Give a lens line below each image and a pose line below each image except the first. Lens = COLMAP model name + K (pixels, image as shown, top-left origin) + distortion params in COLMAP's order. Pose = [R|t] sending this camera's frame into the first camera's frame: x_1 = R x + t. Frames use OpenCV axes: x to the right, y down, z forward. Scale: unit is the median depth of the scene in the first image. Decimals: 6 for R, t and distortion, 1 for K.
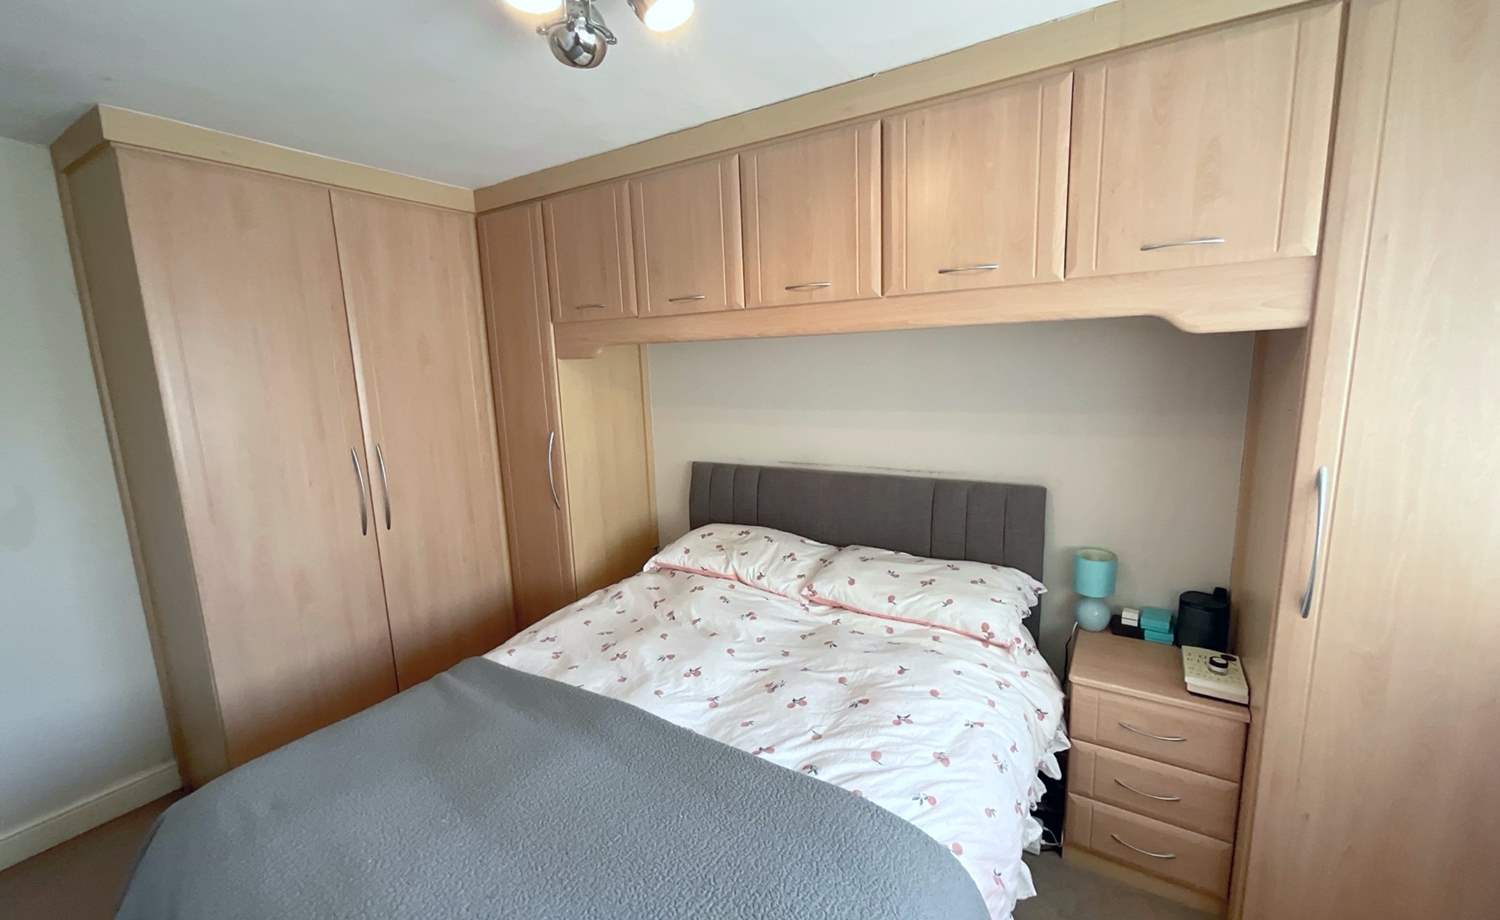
lens RADIAL K [[608.8, 0, 750.8], [0, 608.8, 456.9], [0, 0, 1]] dist [-0.004978, 0.002355]
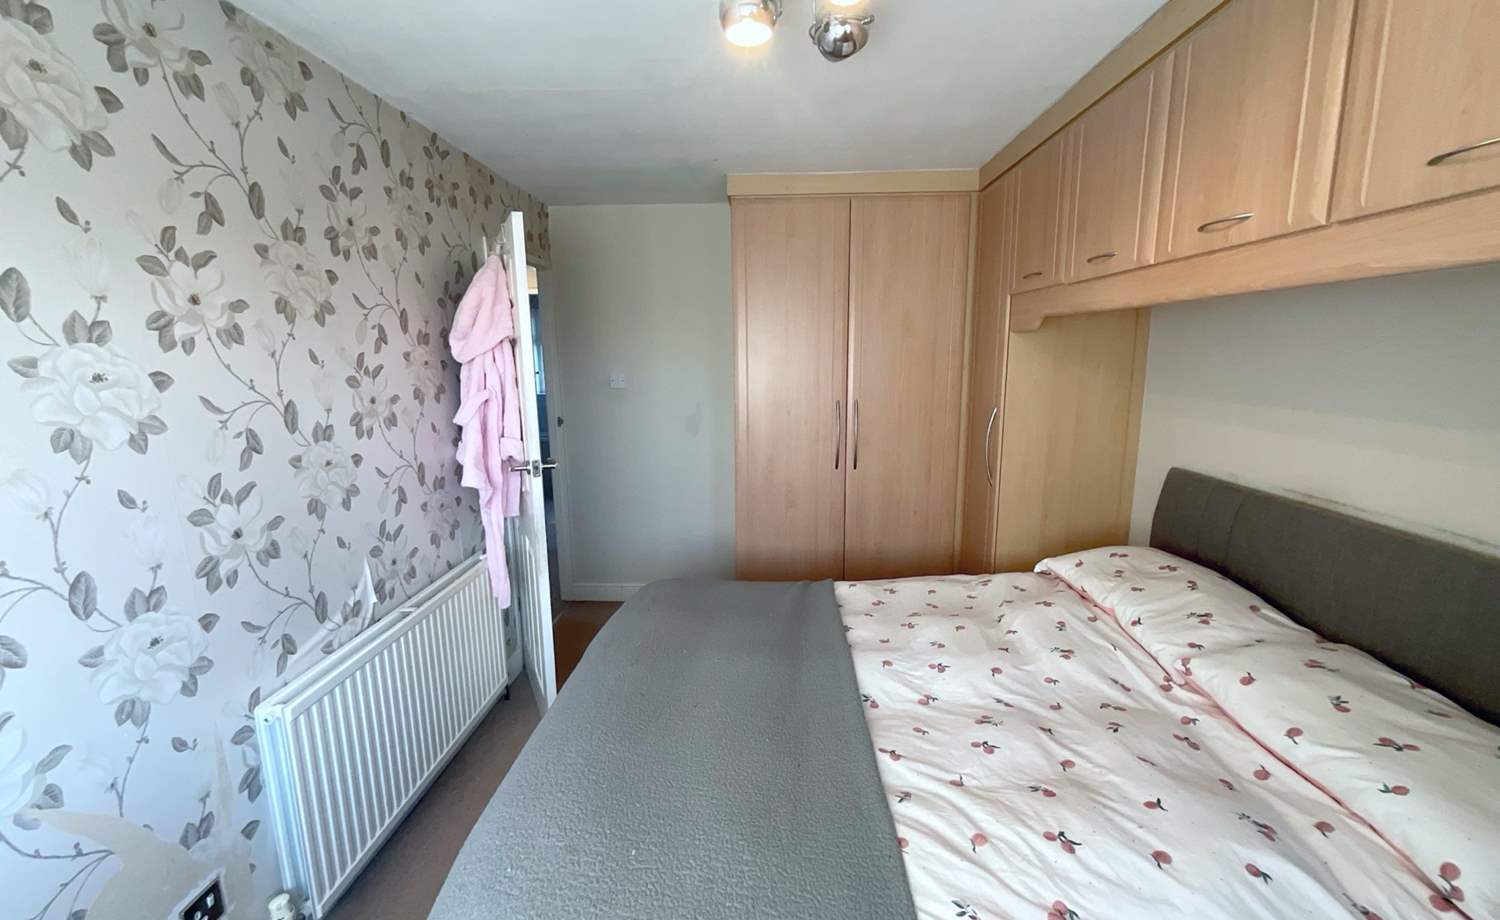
lens RADIAL K [[608.8, 0, 750.5], [0, 608.8, 460.3], [0, 0, 1]] dist [-0.004978, 0.002355]
pose [[0.497565, 0.181848, -0.848151, 0.427248], [-0.145317, 0.981435, 0.125174, -0.029393], [0.855168, 0.060969, 0.514753, 0.212950]]
